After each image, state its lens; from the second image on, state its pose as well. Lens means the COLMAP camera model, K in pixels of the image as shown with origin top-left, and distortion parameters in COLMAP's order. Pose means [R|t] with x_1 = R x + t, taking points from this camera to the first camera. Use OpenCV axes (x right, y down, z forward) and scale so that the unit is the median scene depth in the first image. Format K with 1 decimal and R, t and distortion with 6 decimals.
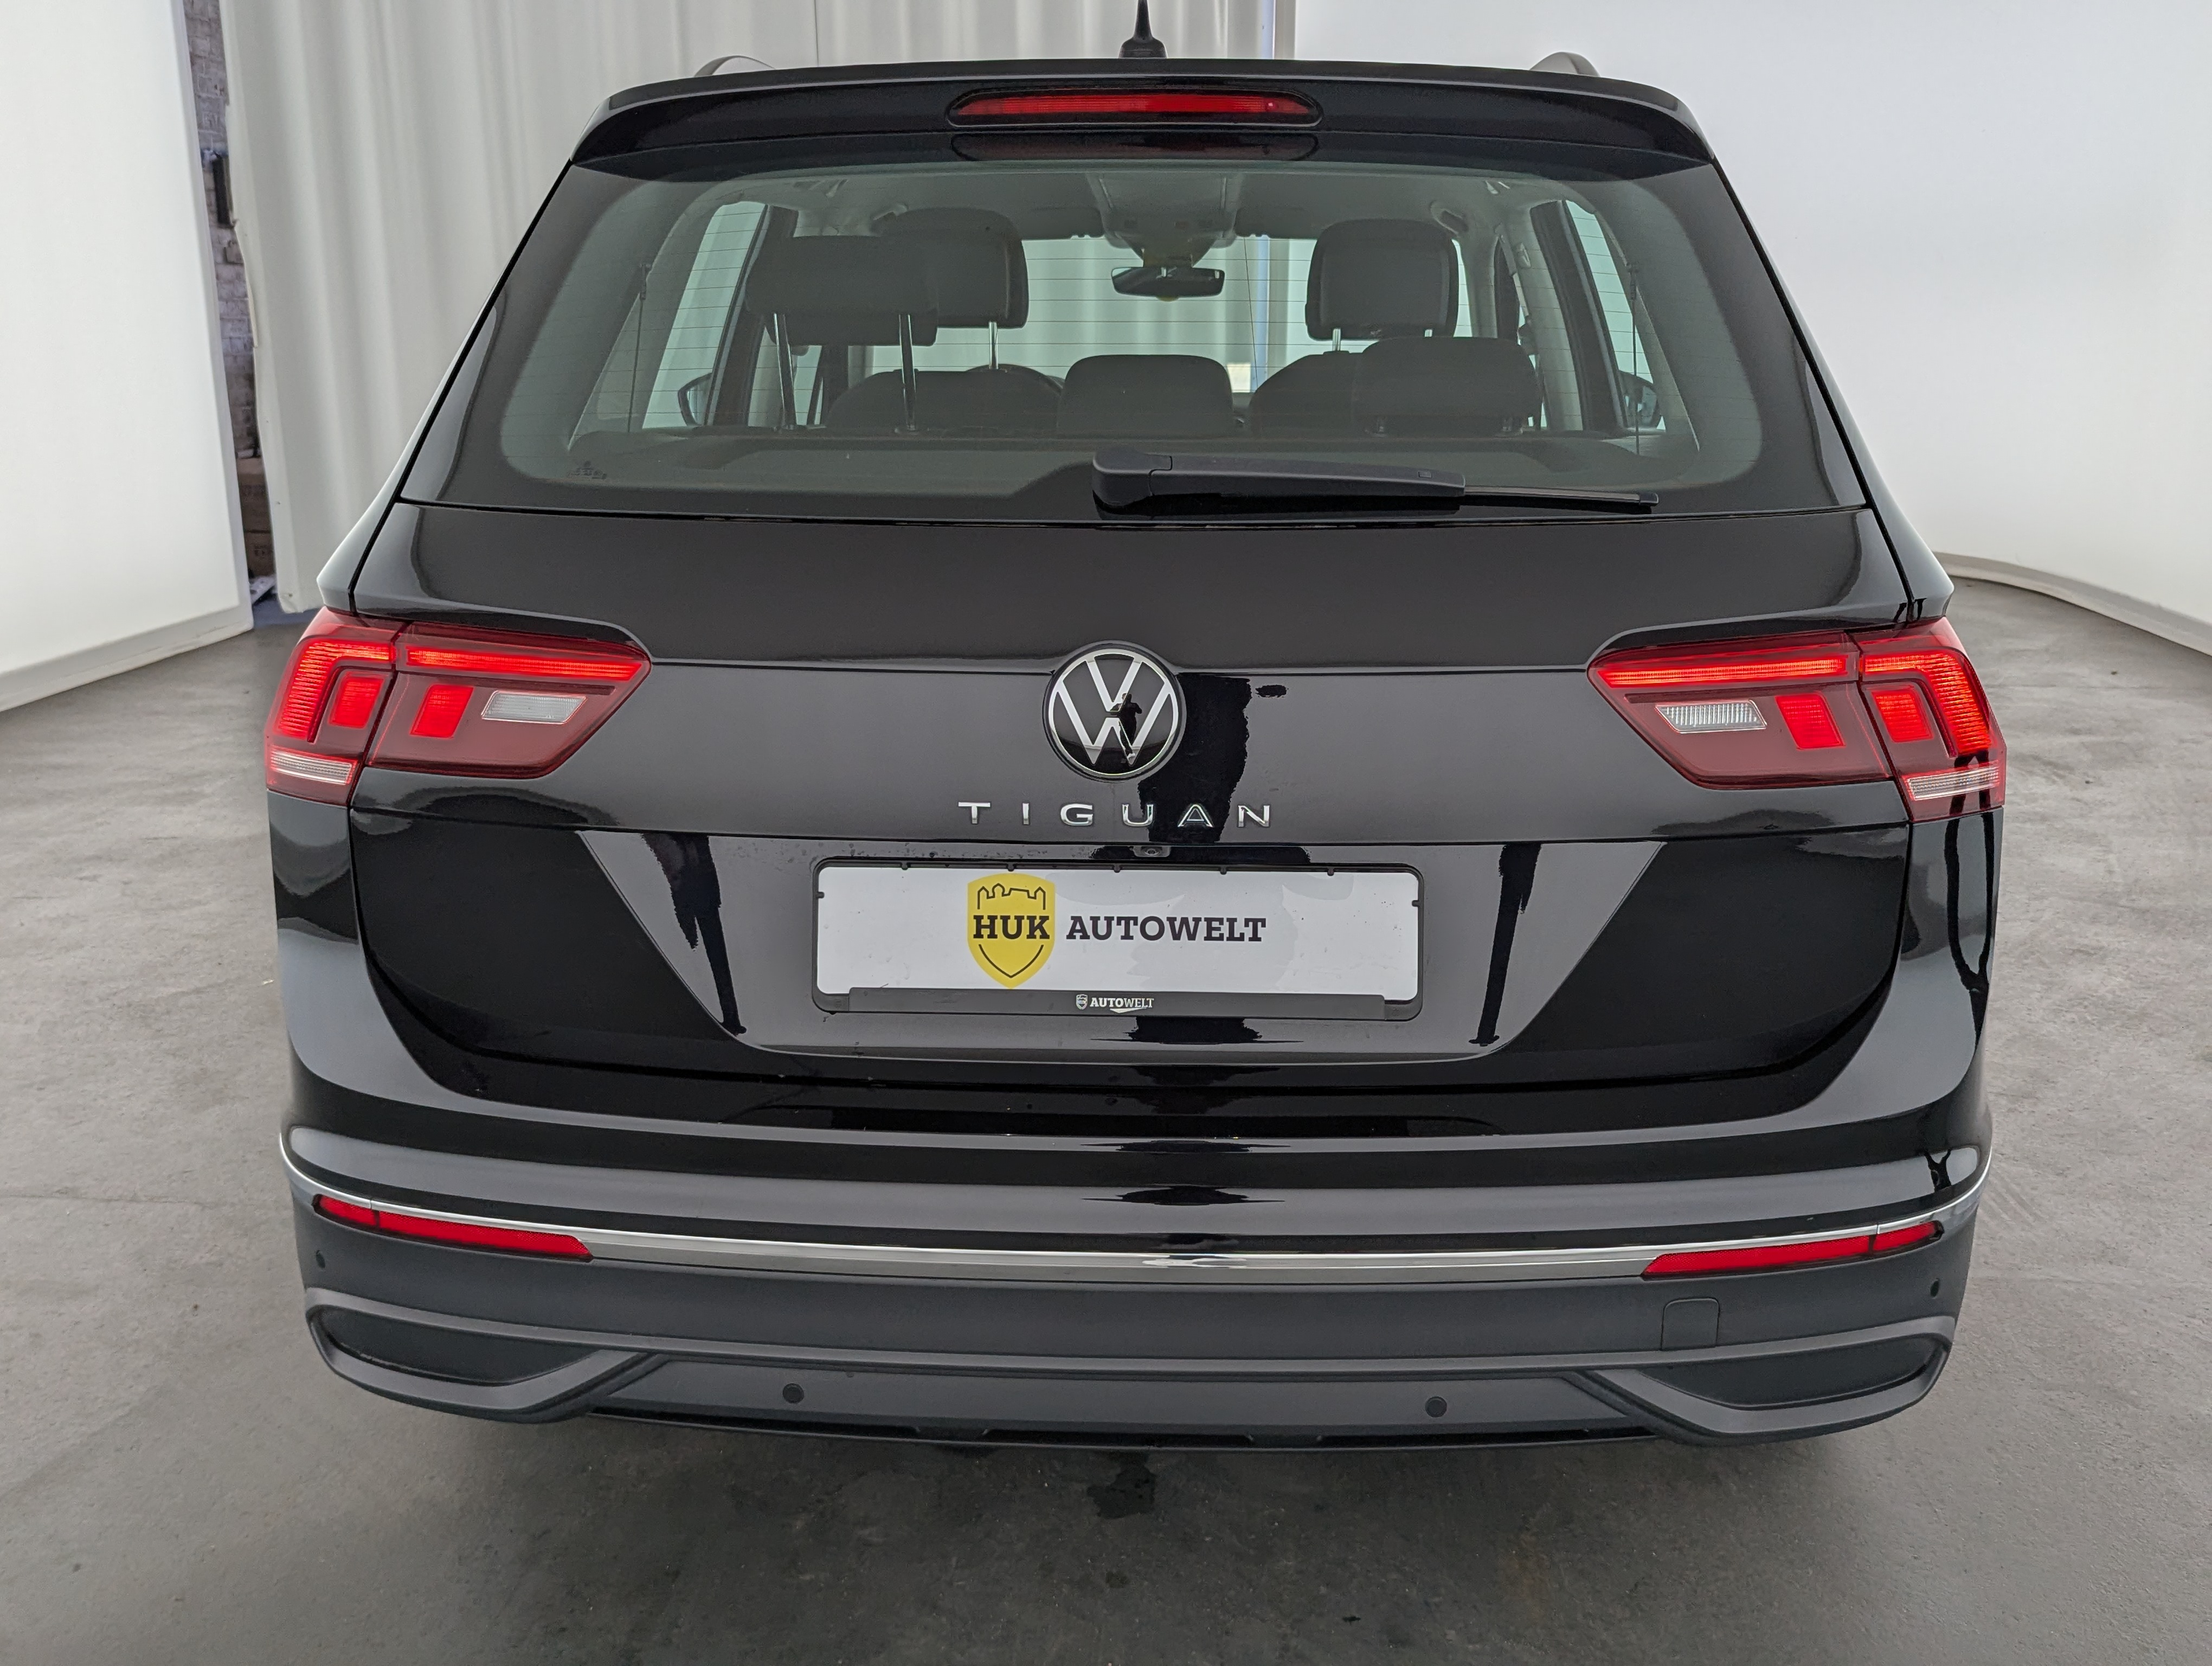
lens RADIAL K [[1920.6, 0, 1106.0], [0, 1920.6, 833.0], [0, 0, 1]] dist [0.019230, -0.002806]
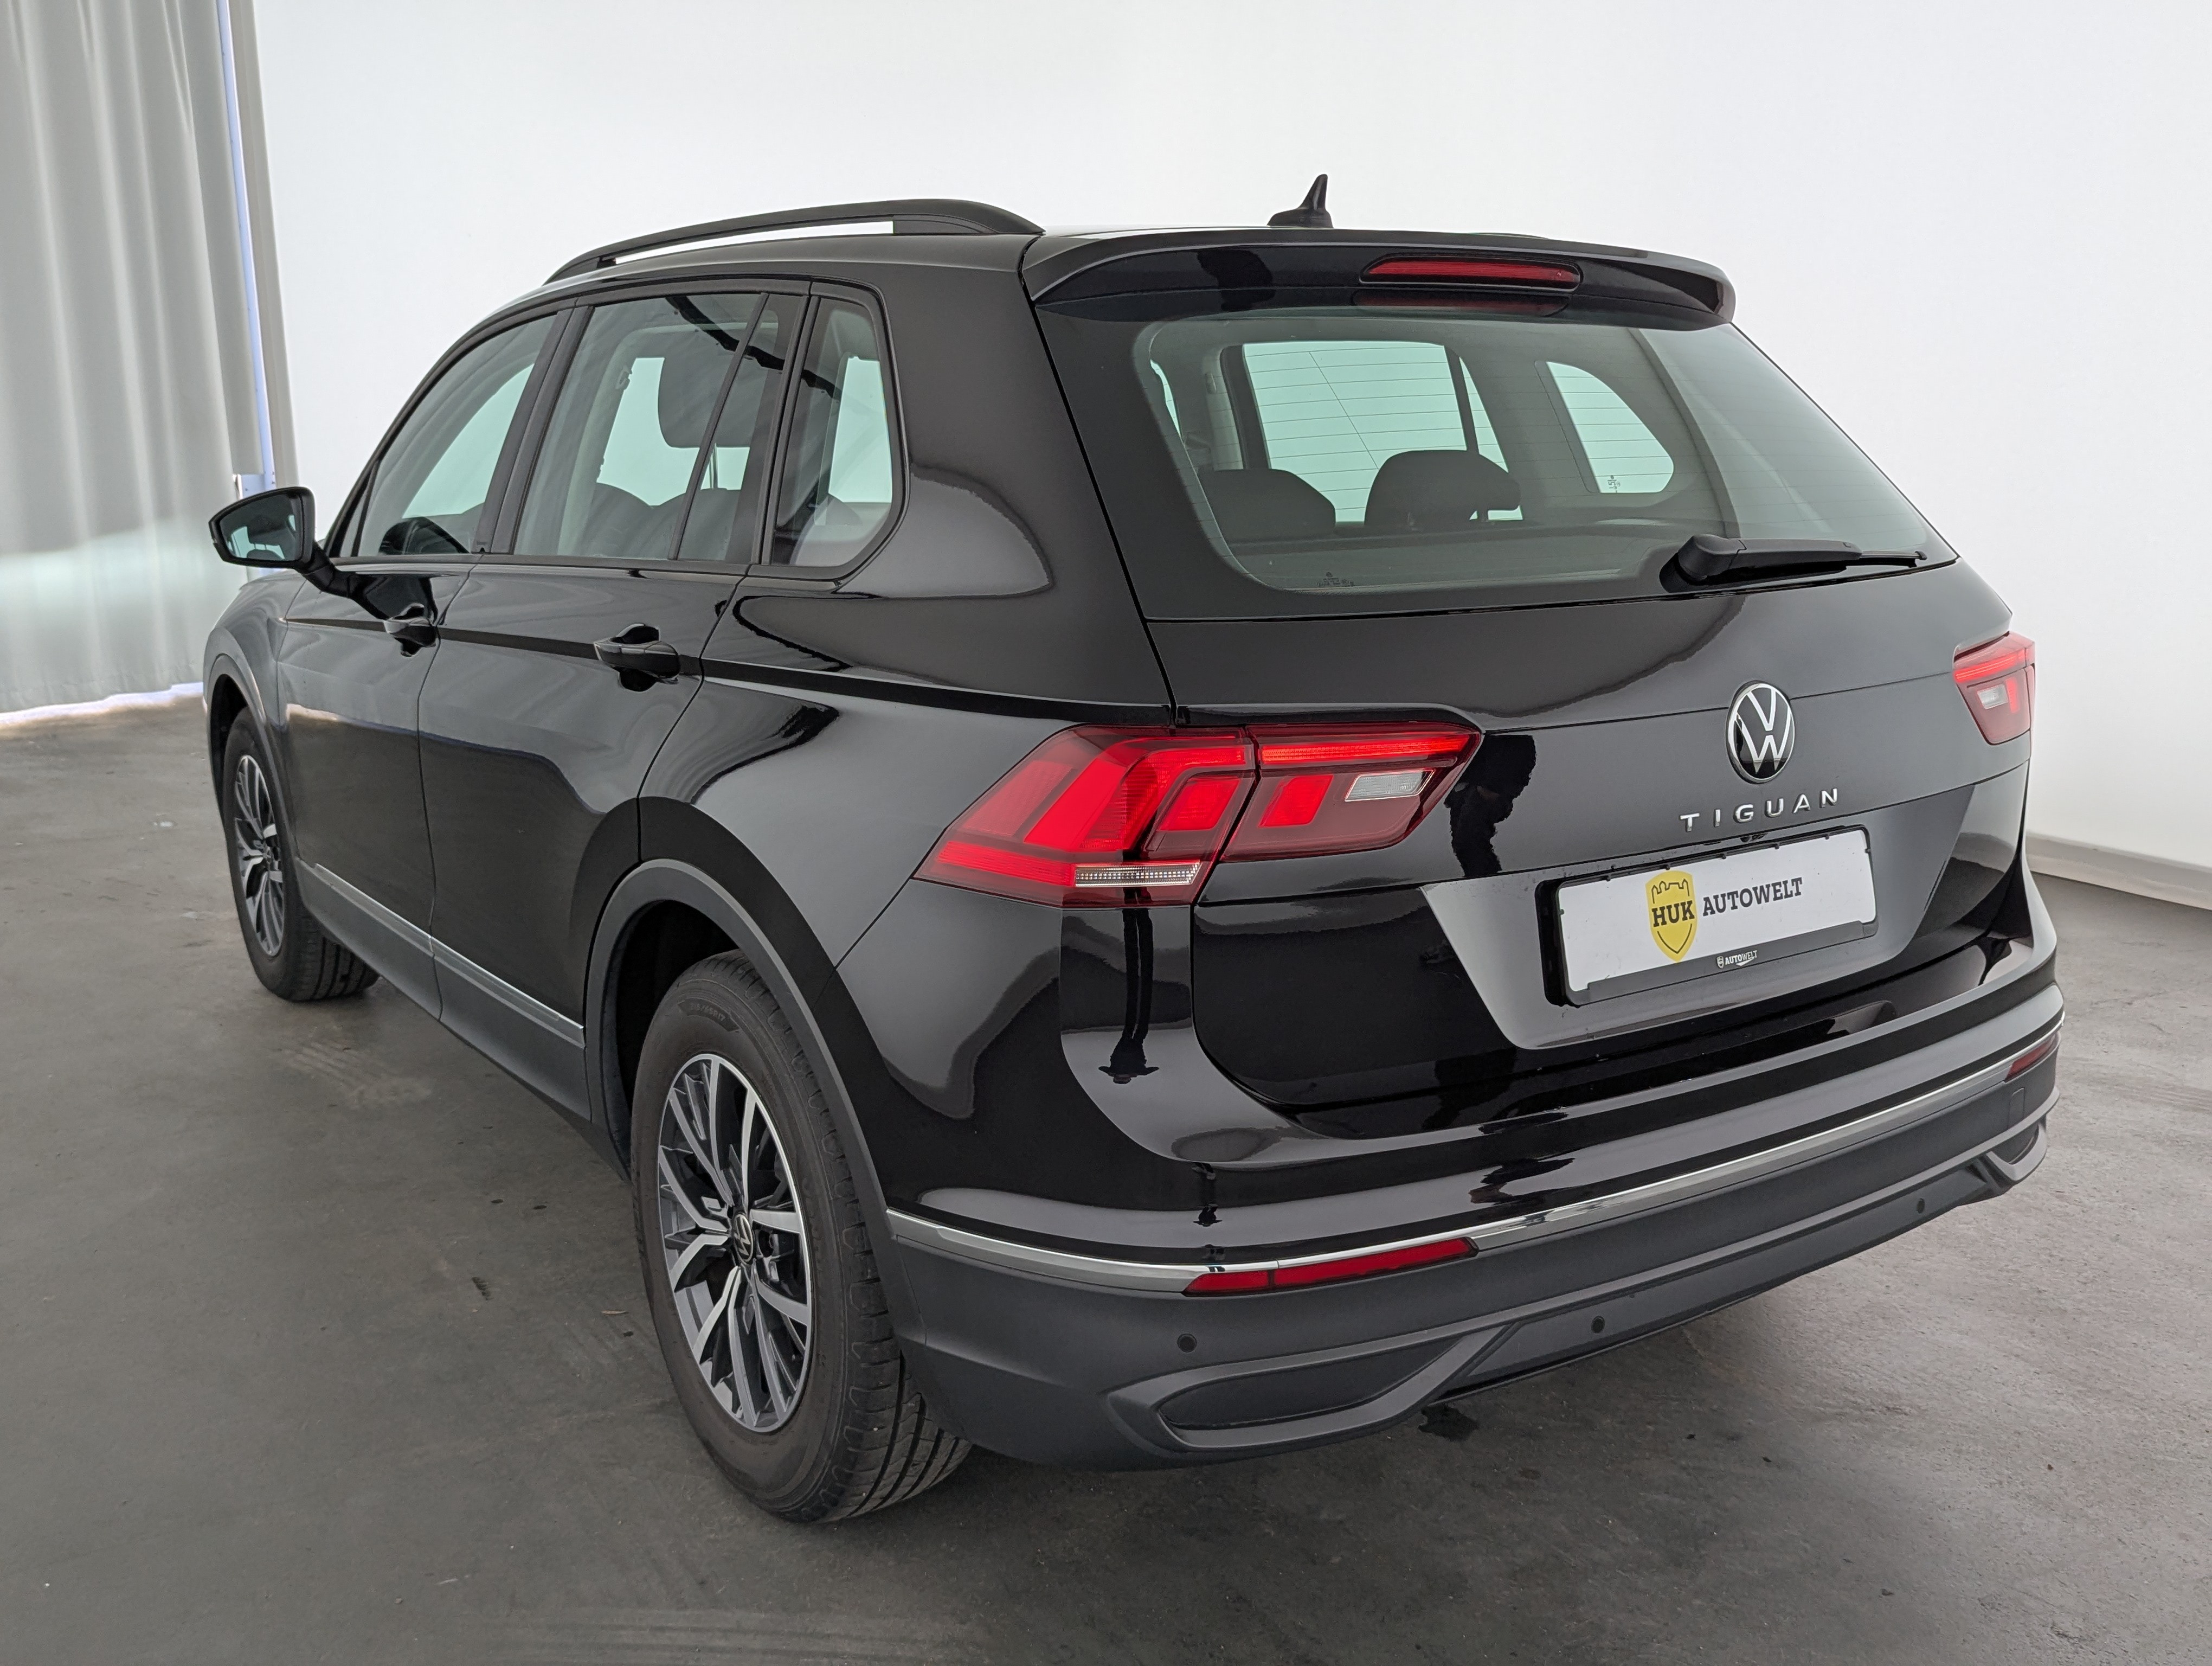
lens RADIAL K [[1891.6, 0, 1106.1], [0, 1891.6, 886.3], [0, 0, 1]] dist [0.034510, -0.000654]
pose [[0.818811, -0.145434, 0.555336, -1.052327], [0.163425, 0.986403, 0.017364, -0.052001], [-0.550310, 0.076538, 0.831445, 0.160690]]
